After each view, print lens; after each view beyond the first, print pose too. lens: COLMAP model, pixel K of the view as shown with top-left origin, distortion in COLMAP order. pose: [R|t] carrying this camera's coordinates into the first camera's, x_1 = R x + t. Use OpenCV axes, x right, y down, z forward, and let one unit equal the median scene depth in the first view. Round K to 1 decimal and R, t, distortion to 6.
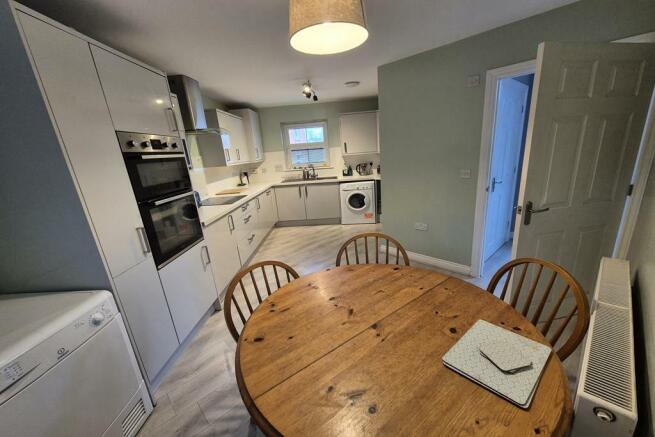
lens RADIAL K [[265.8, 0, 328.7], [0, 265.8, 232.2], [0, 0, 1]] dist [0.000087, -0.000016]
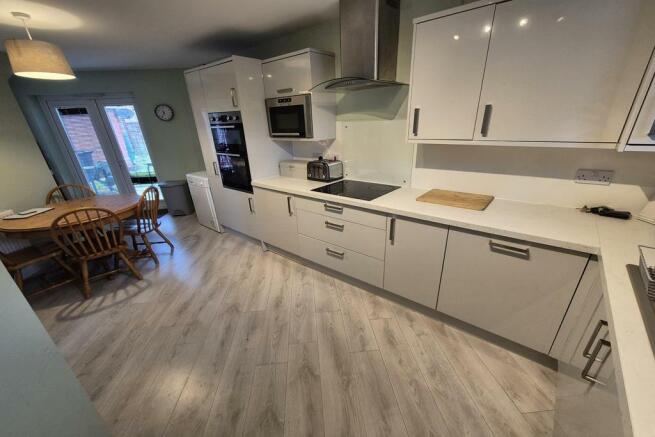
lens RADIAL K [[264.2, 0, 337.9], [0, 264.2, 245.3], [0, 0, 1]] dist [-0.000562, -0.000018]
pose [[-0.617597, 0.419192, -0.665472, 0.124623], [-0.156192, 0.763900, 0.626148, -0.343160], [0.770830, 0.490648, -0.406307, 1.028050]]
